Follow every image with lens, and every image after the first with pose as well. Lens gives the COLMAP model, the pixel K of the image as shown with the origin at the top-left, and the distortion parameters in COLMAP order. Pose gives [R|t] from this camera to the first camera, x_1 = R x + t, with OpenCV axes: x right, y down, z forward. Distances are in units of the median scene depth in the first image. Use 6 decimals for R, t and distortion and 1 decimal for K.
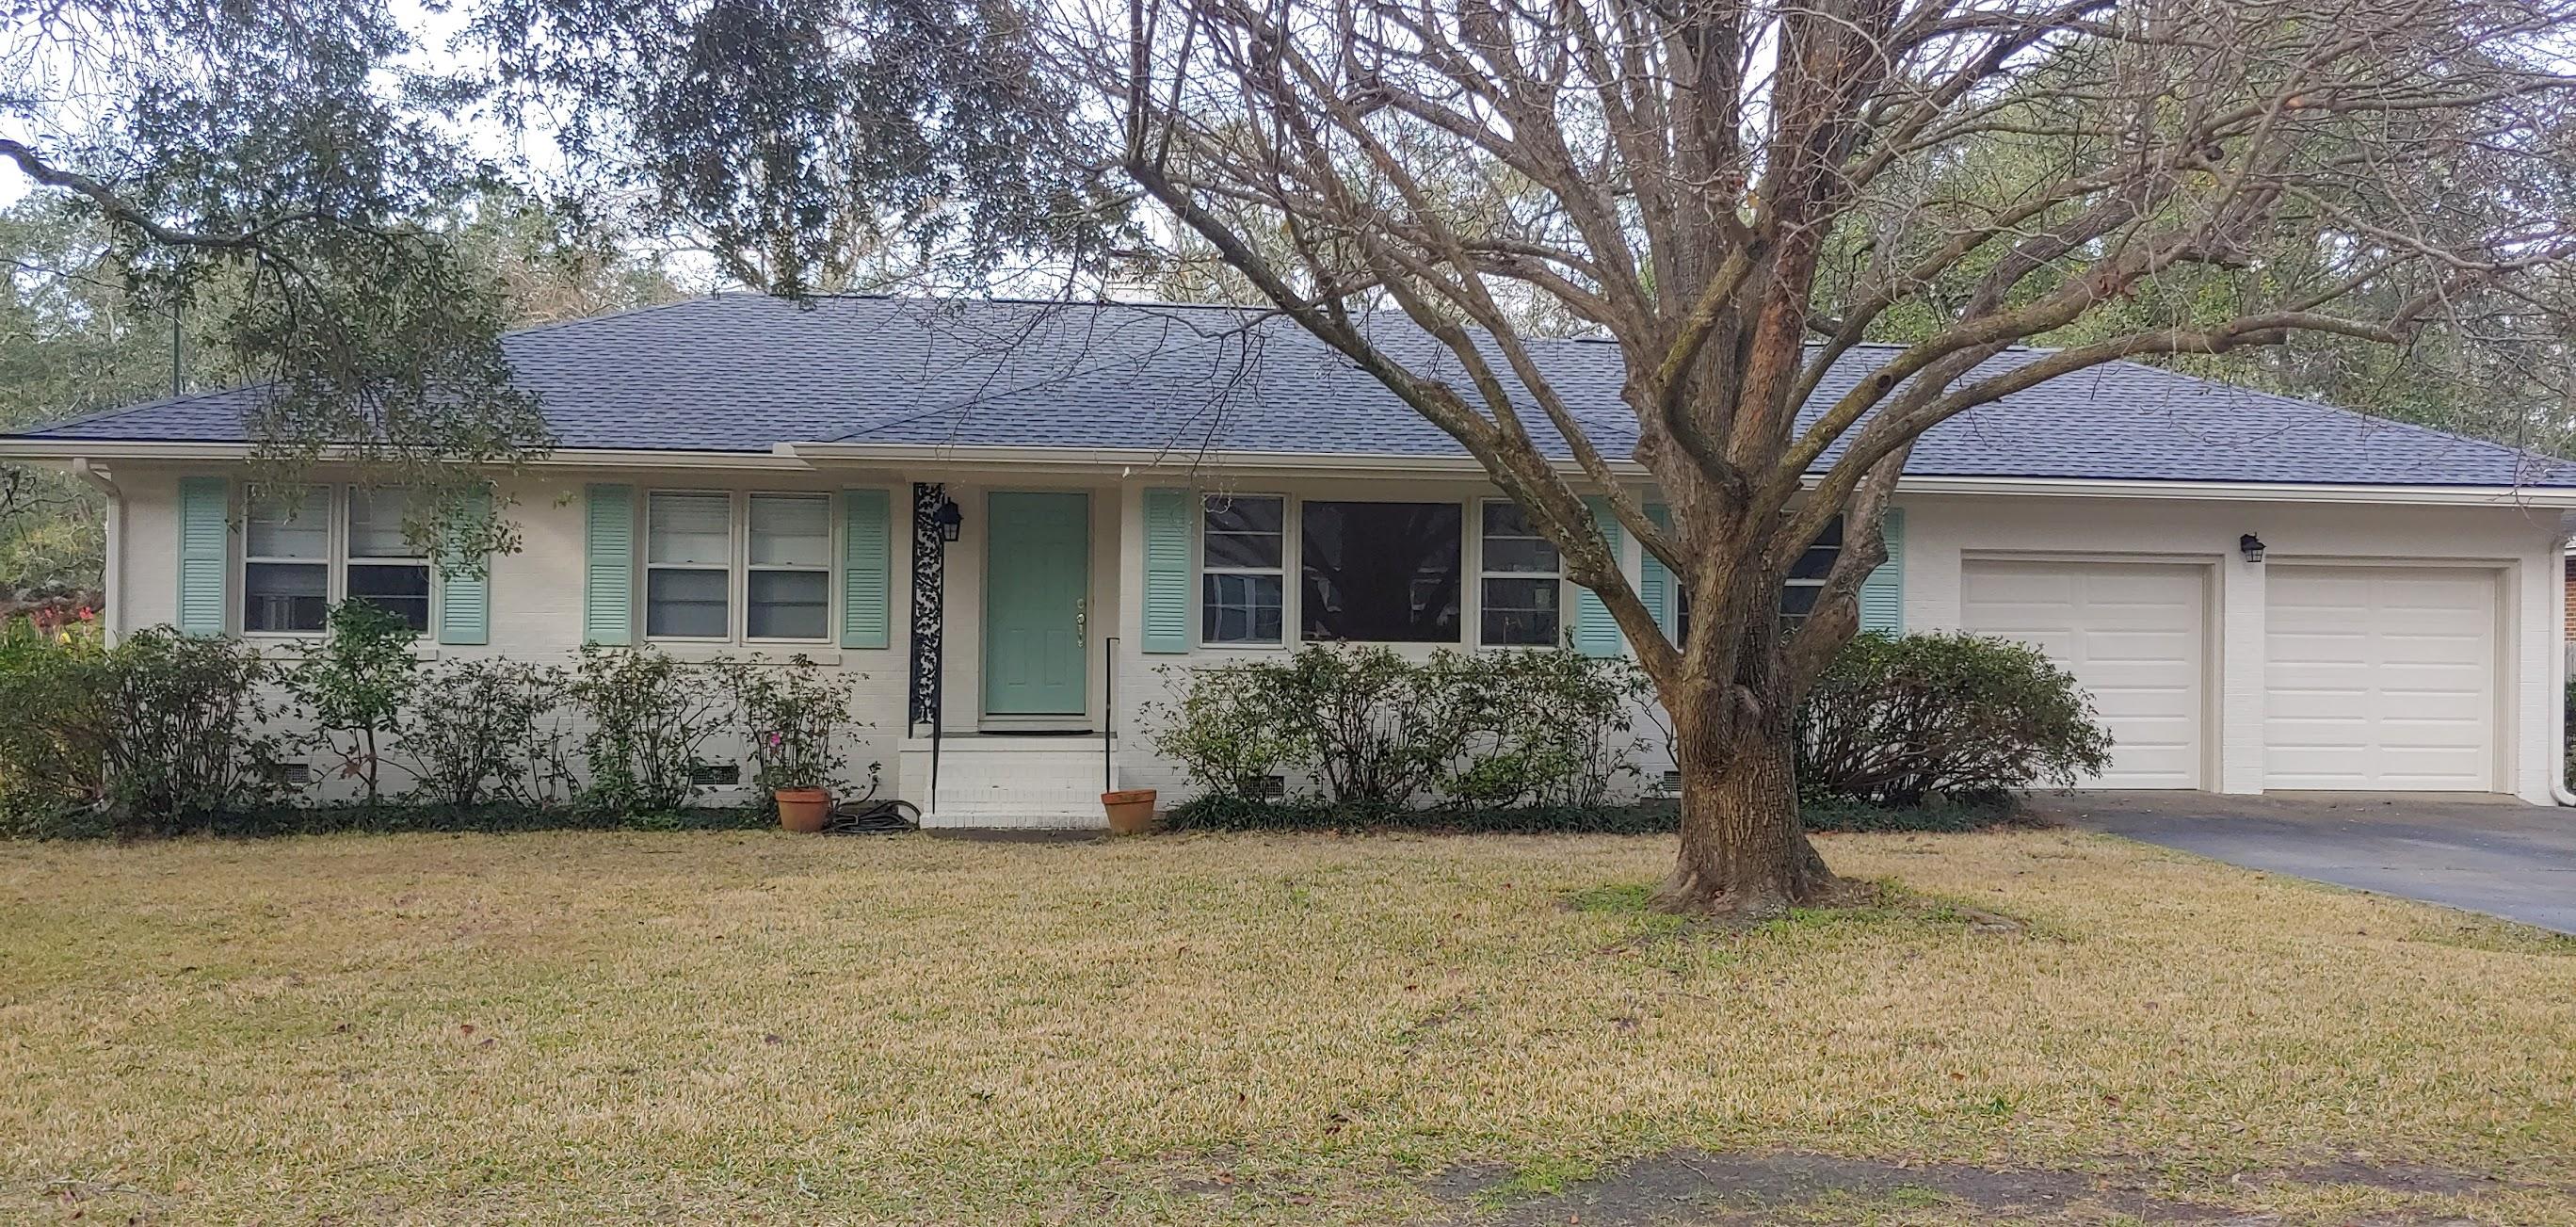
lens RADIAL K [[2251.4, 0, 1288.0], [0, 2251.4, 613.5], [0, 0, 1]] dist [0.214834, -0.697775]
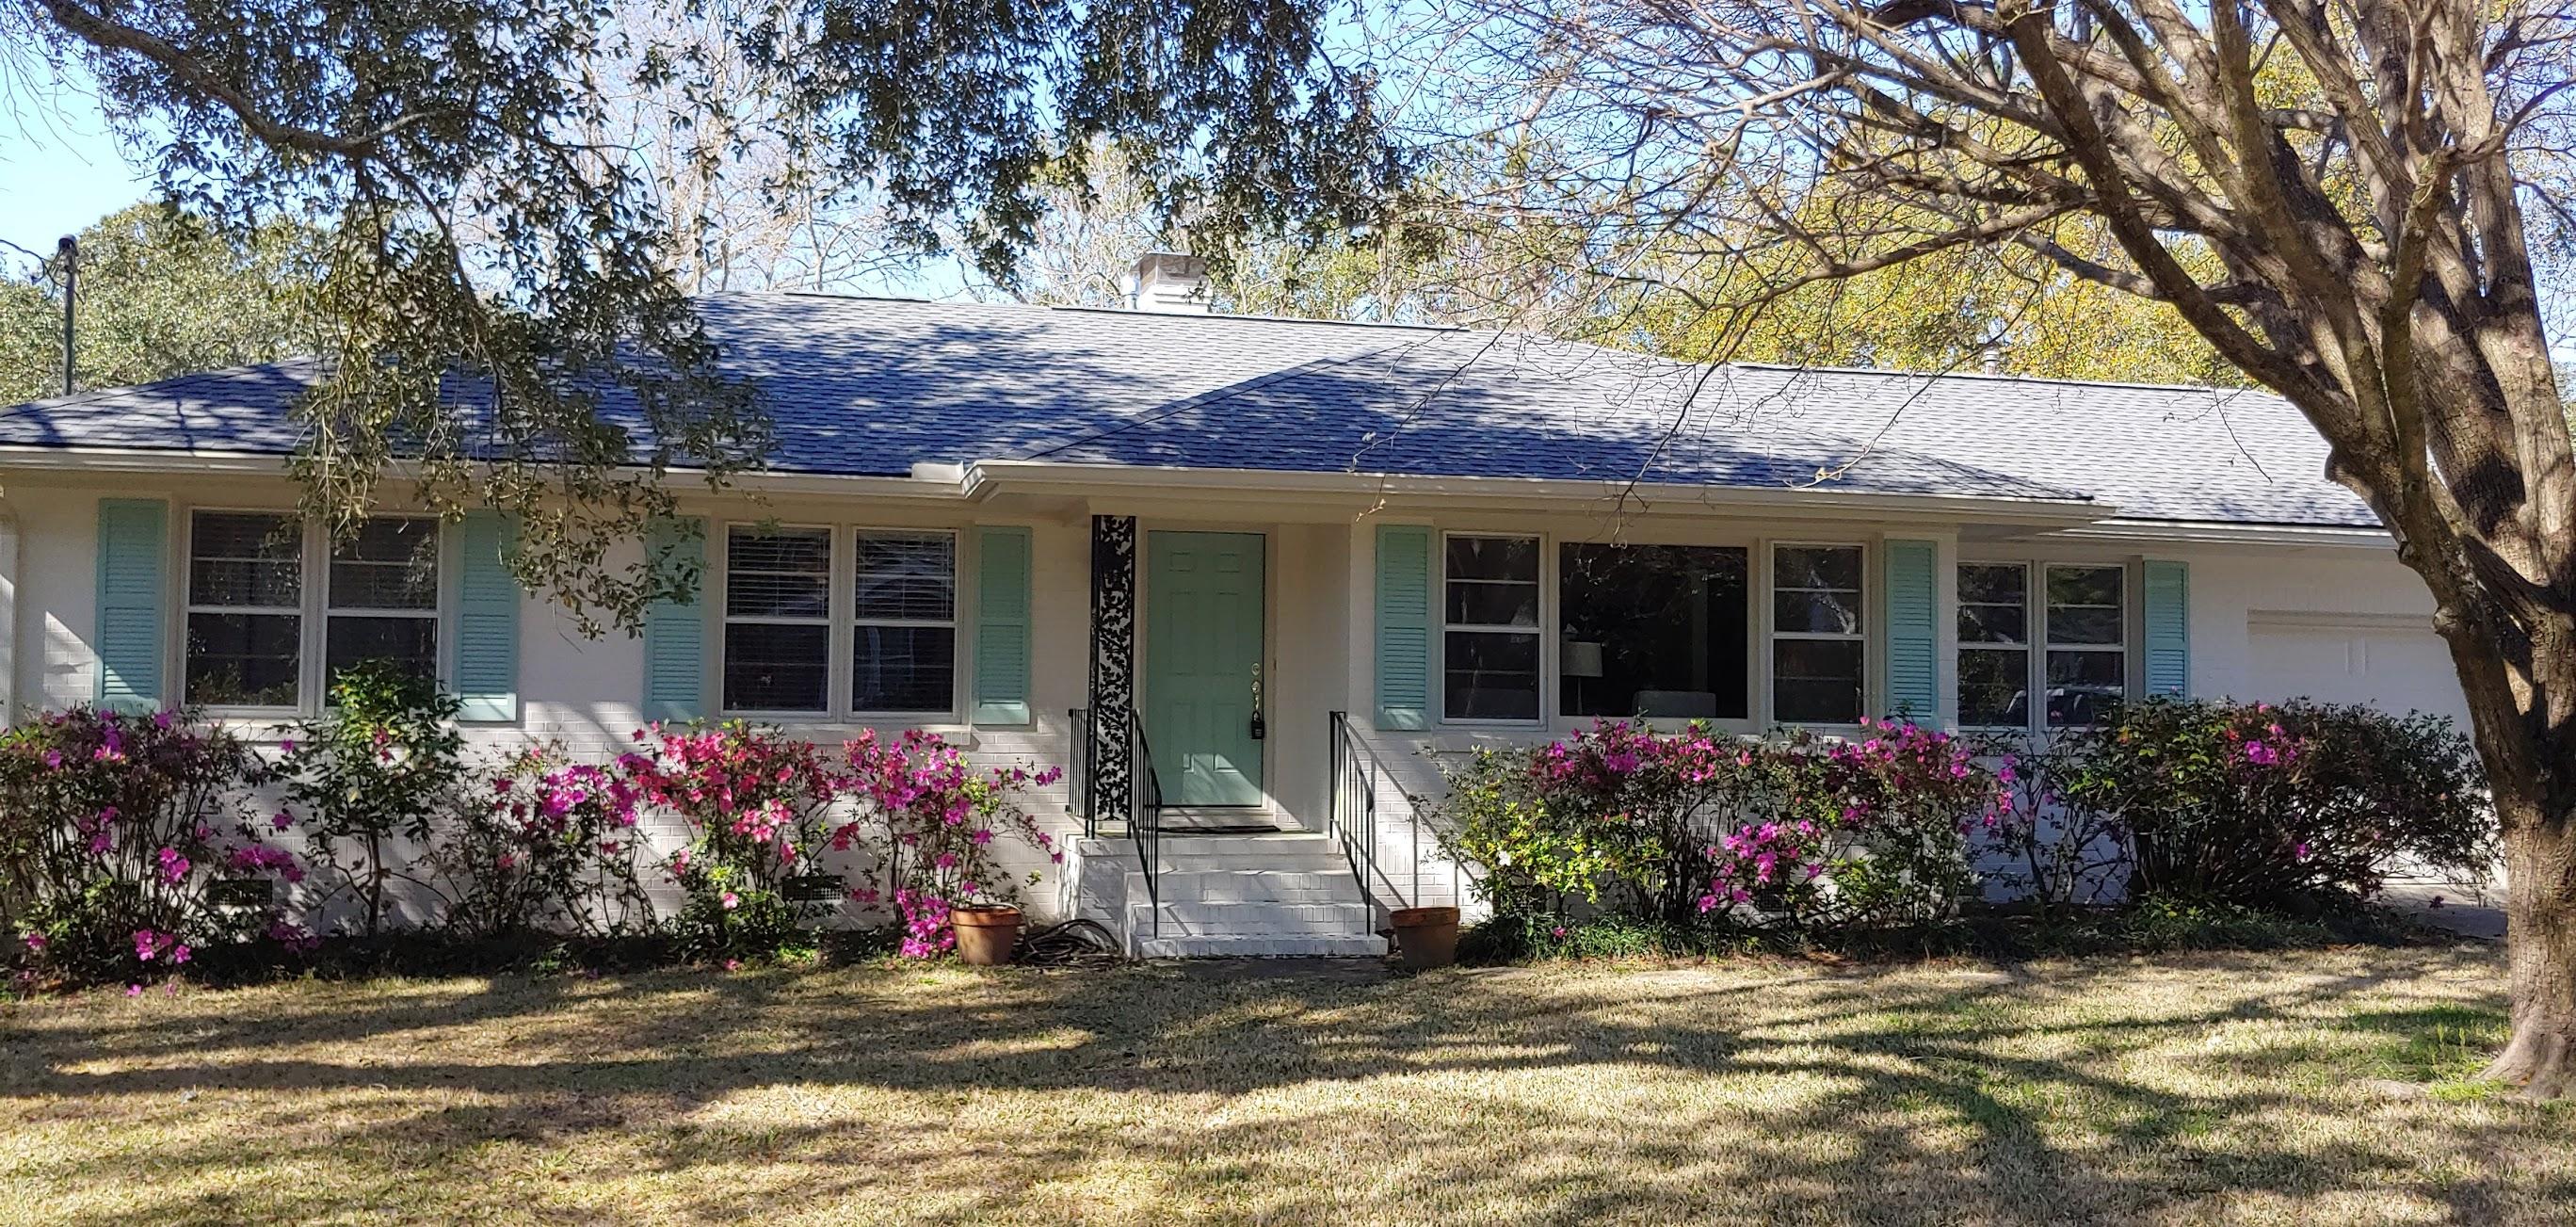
lens RADIAL K [[2251.4, 0, 1288.0], [0, 2251.4, 613.5], [0, 0, 1]] dist [0.214834, -0.697775]
pose [[0.982296, 0.005790, 0.187246, -0.247481], [-0.001535, 0.999738, -0.022857, -0.005515], [-0.187330, 0.022165, 0.982047, 0.212440]]
